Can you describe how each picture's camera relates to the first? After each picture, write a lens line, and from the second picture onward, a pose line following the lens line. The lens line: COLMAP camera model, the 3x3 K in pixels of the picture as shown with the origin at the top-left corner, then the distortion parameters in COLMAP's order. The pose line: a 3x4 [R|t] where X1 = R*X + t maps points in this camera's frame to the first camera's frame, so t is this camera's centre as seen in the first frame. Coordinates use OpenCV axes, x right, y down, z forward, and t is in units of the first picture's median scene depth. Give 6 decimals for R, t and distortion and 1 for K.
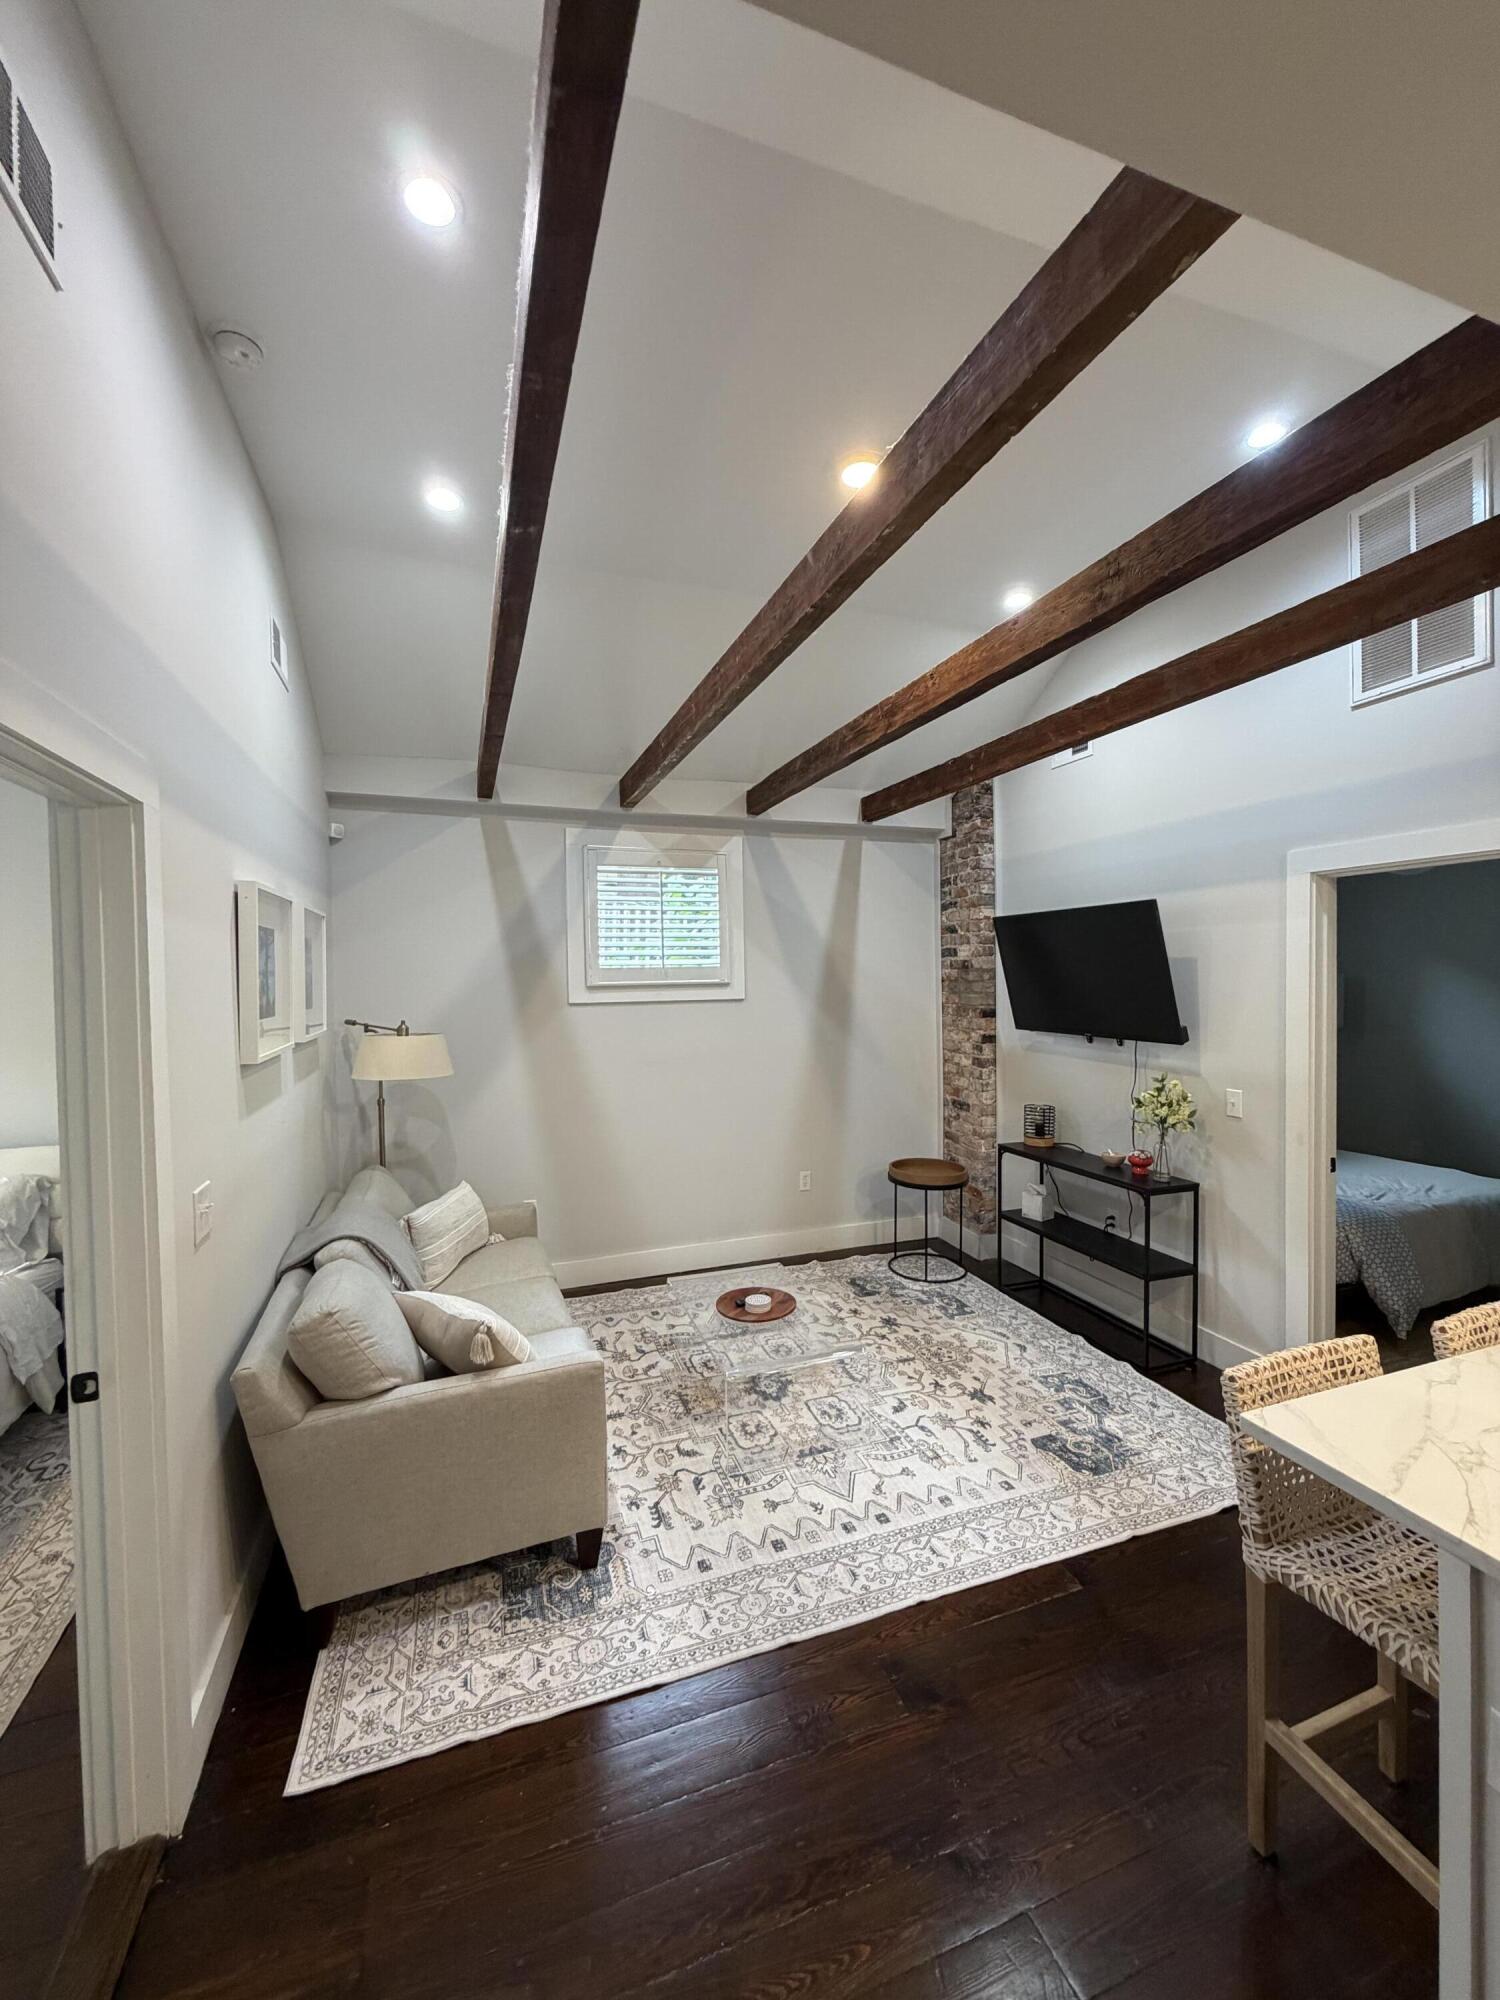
lens RADIAL K [[800.2, 0, 753.3], [0, 800.2, 1000.4], [0, 0, 1]] dist [0.005520, -0.000499]
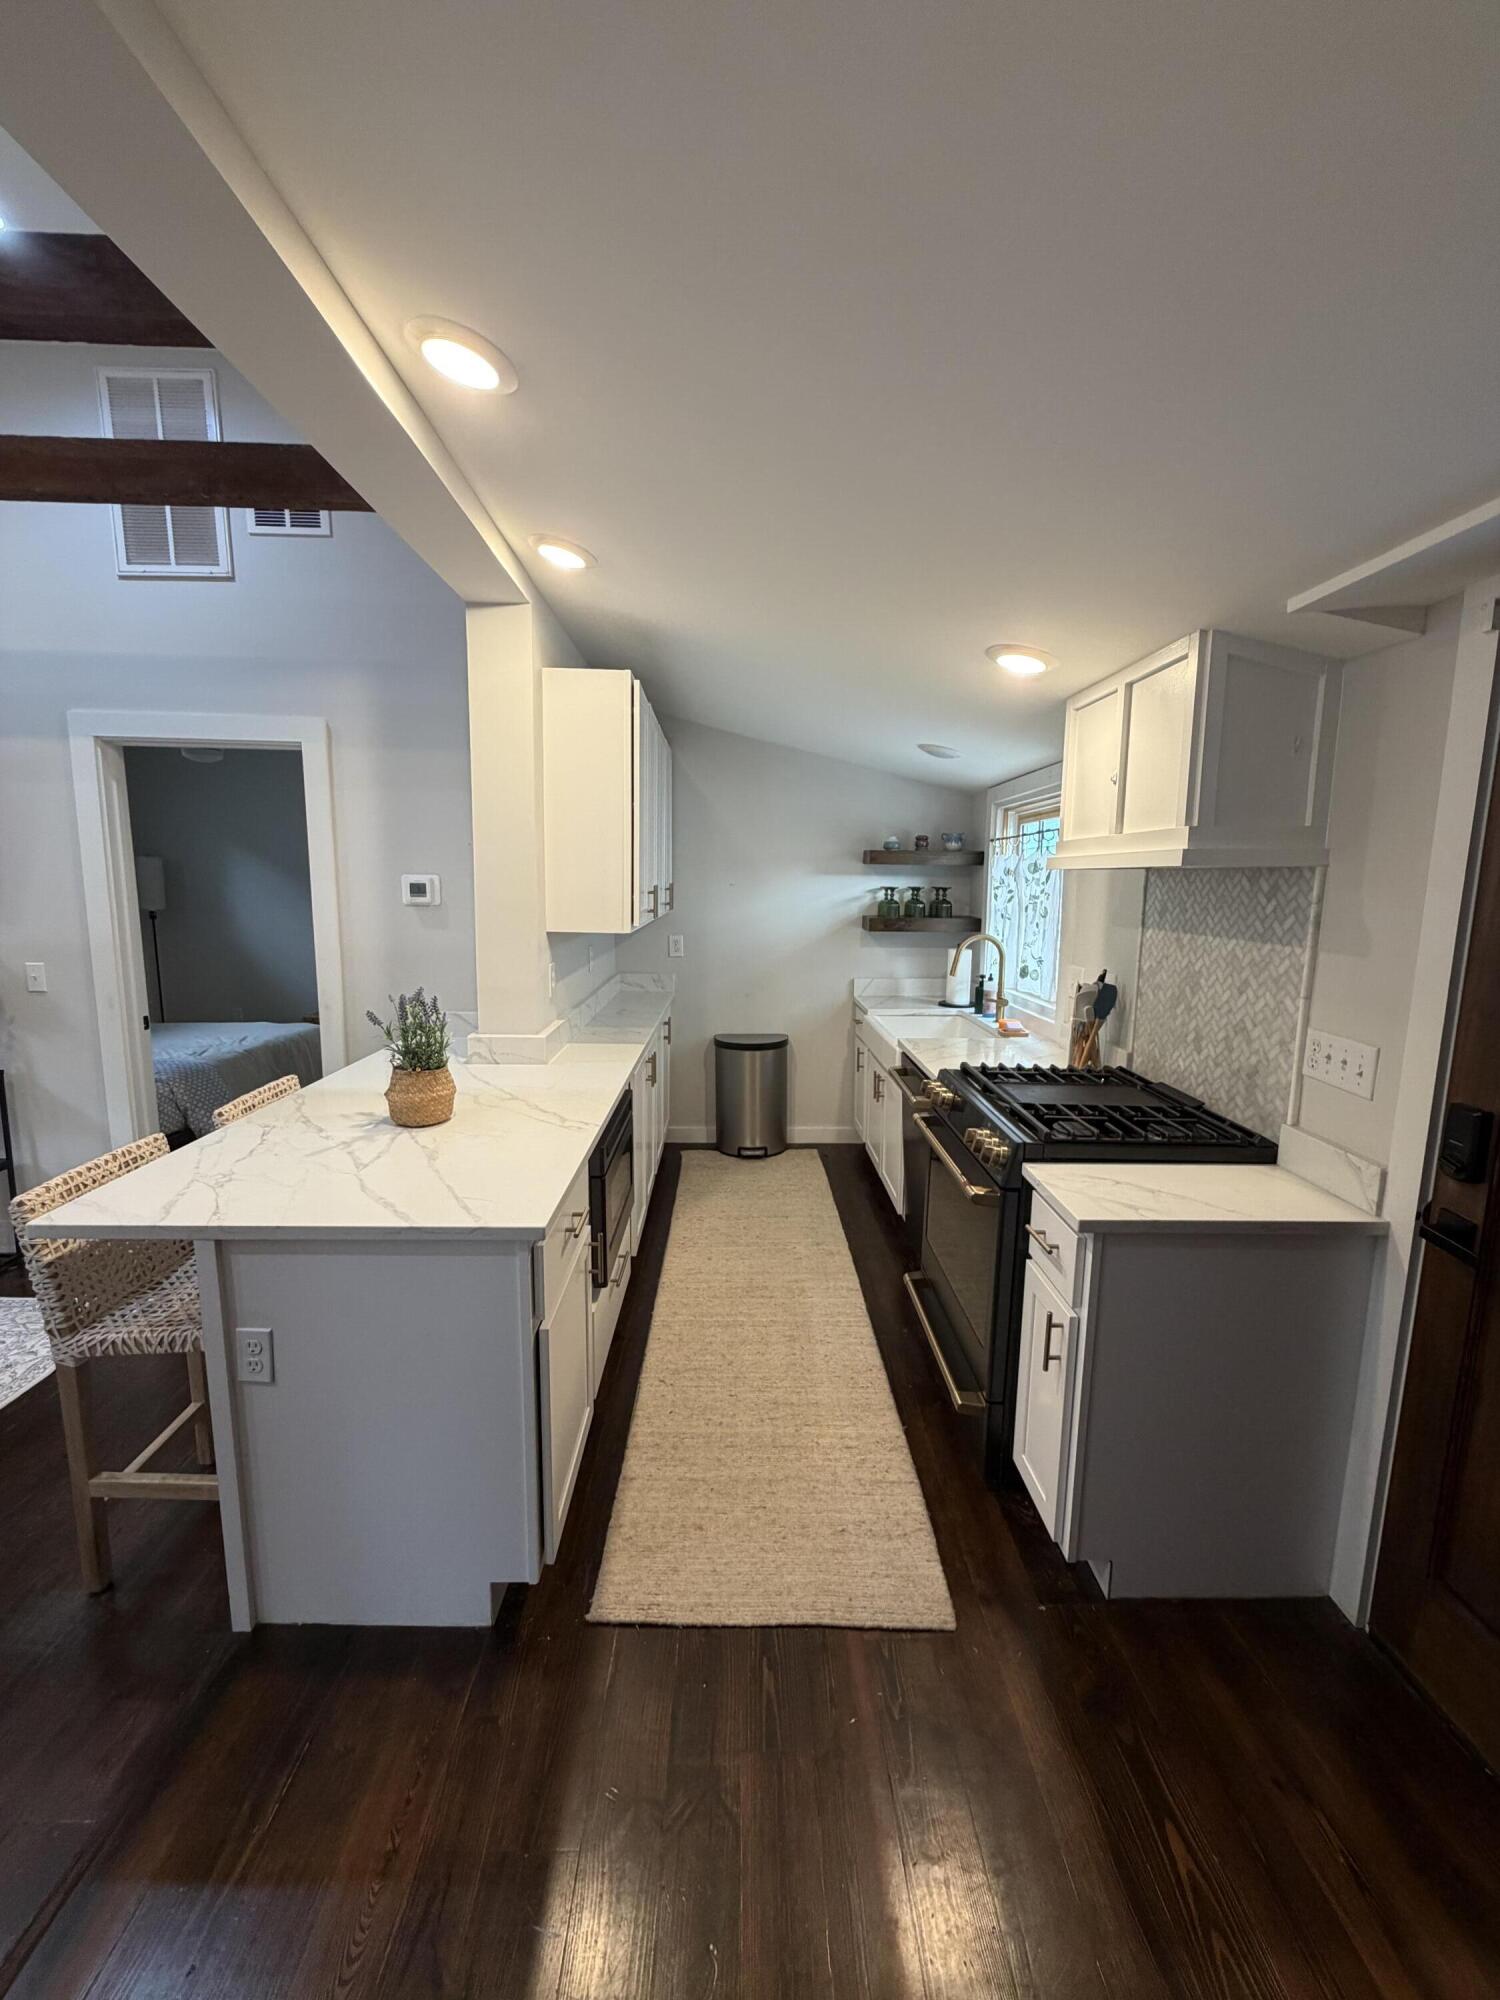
lens RADIAL K [[800.2, 0, 752.9], [0, 800.2, 1003.9], [0, 0, 1]] dist [0.005520, -0.000499]
pose [[0.322090, -0.124478, 0.938490, -0.018850], [0.005360, 0.991542, 0.129675, 0.046463], [-0.946694, -0.036737, 0.320033, -0.109165]]
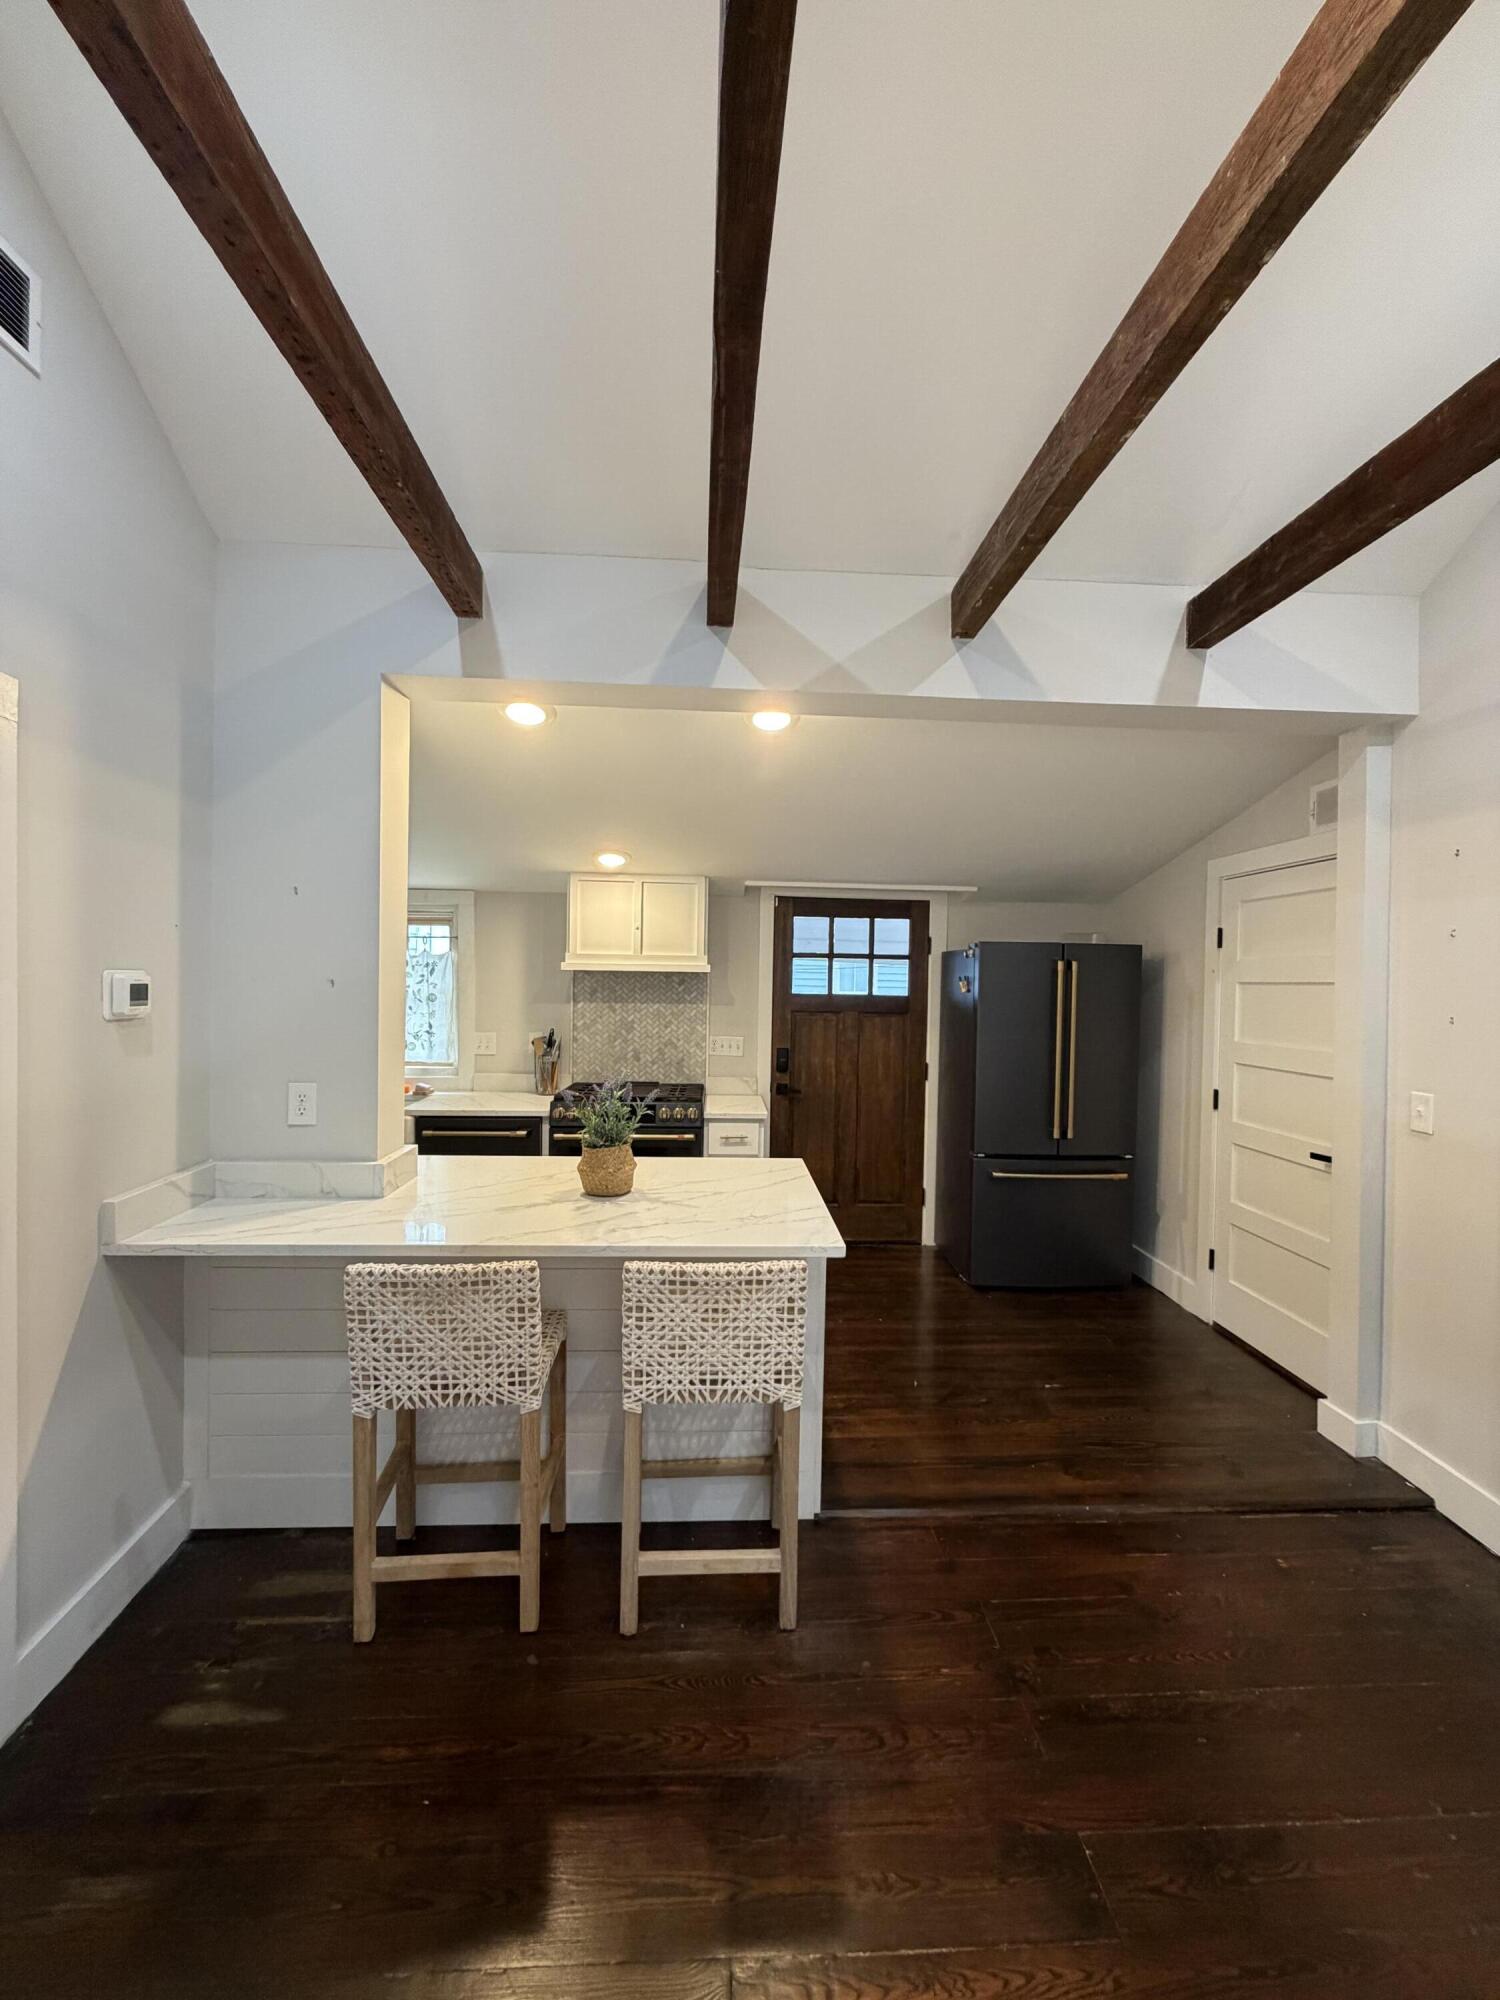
lens RADIAL K [[800.2, 0, 750.4], [0, 800.2, 997.1], [0, 0, 1]] dist [0.005520, -0.000499]
pose [[-0.957164, -0.008467, 0.289422, 0.171973], [0.003364, 0.999180, 0.040357, 0.009586], [-0.289527, 0.039602, -0.956350, 1.139173]]
